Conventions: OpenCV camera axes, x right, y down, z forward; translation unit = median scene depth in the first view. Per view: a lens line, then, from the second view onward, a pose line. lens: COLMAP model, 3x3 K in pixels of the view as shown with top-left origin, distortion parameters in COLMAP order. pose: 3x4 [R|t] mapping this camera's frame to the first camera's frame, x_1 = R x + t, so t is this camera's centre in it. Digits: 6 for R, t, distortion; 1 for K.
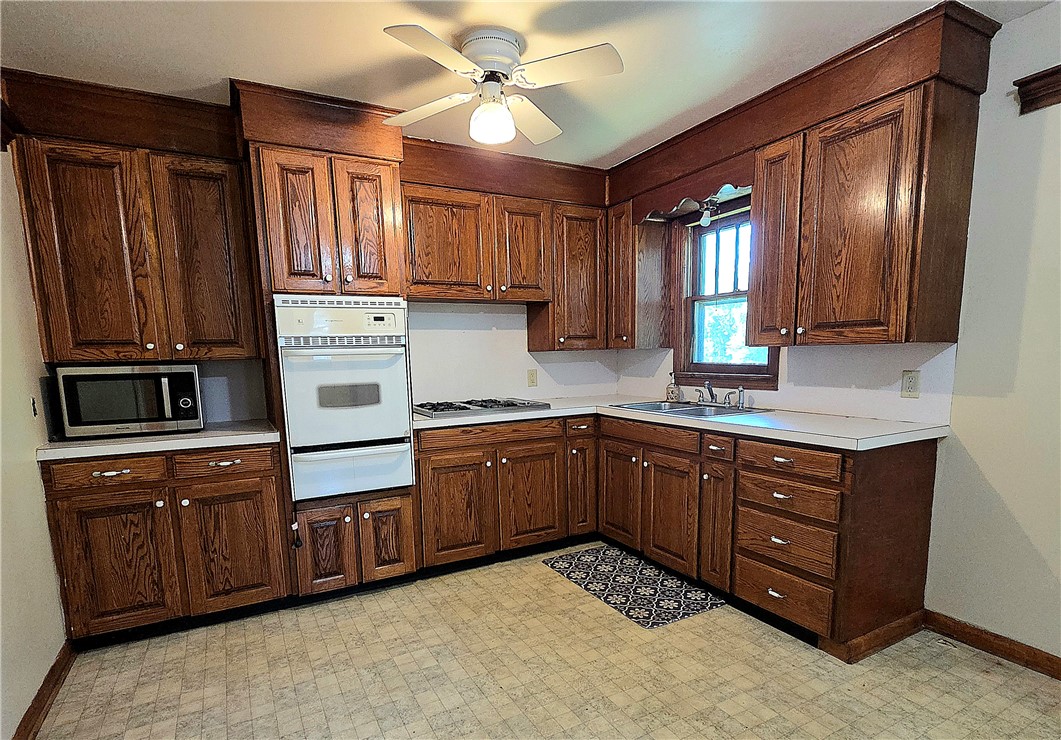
lens RADIAL K [[557.9, 0, 532.1], [0, 557.9, 435.4], [0, 0, 1]] dist [-0.001616, -0.000218]
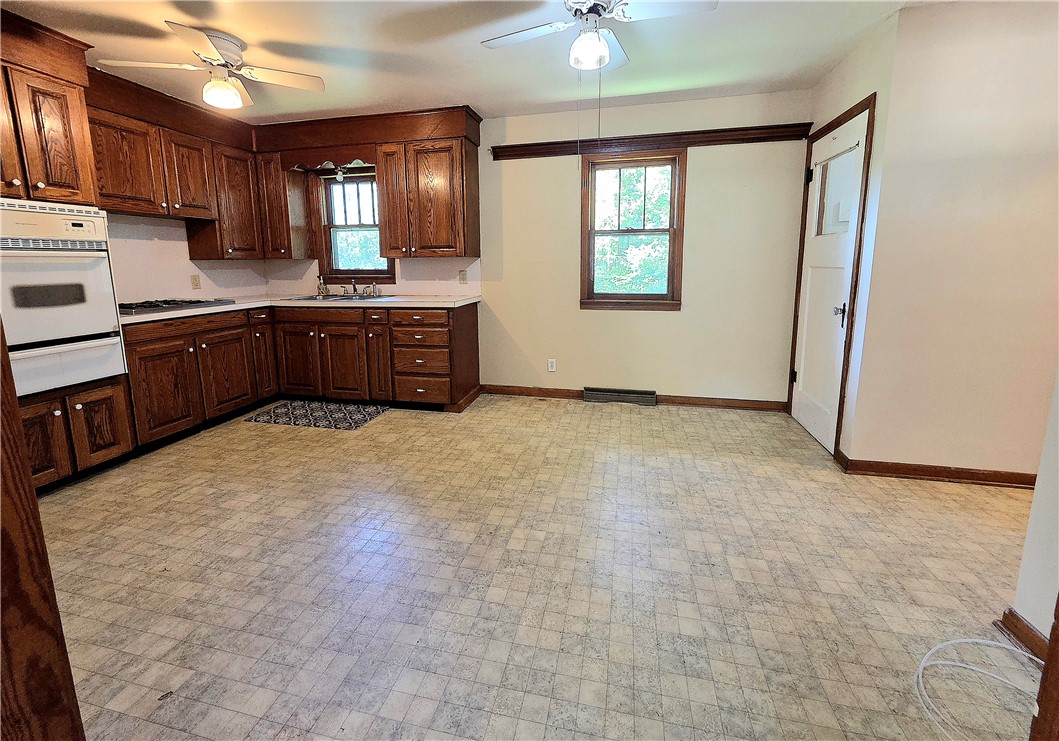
lens RADIAL K [[445.9, 0, 525.7], [0, 445.9, 327.6], [0, 0, 1]] dist [-0.000190, 0.000148]
pose [[0.664756, -0.093798, 0.741149, -0.352711], [0.106063, 0.993887, 0.030652, 0.057946], [-0.739493, 0.058232, 0.670641, -0.228671]]
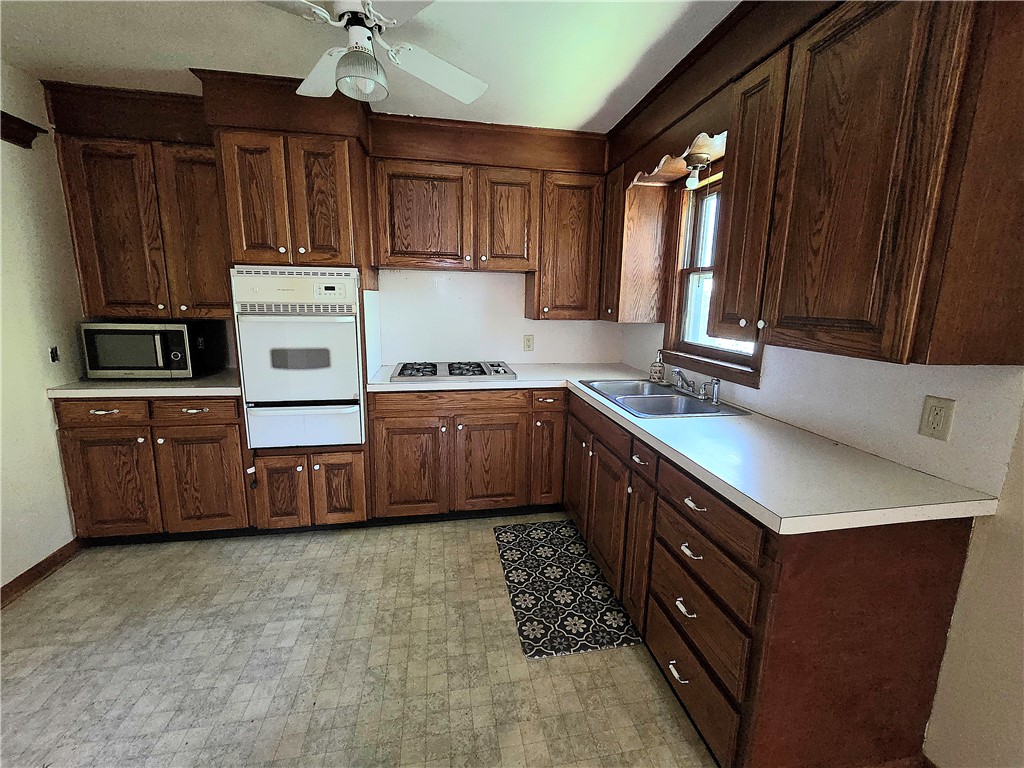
lens RADIAL K [[420.3, 0, 513.1], [0, 420.3, 373.5], [0, 0, 1]] dist [-0.002208, -0.000529]
pose [[0.948452, 0.090751, -0.303649, 0.310230], [-0.082377, 0.995786, 0.040305, -0.107253], [0.306027, -0.013214, 0.951931, 0.337601]]
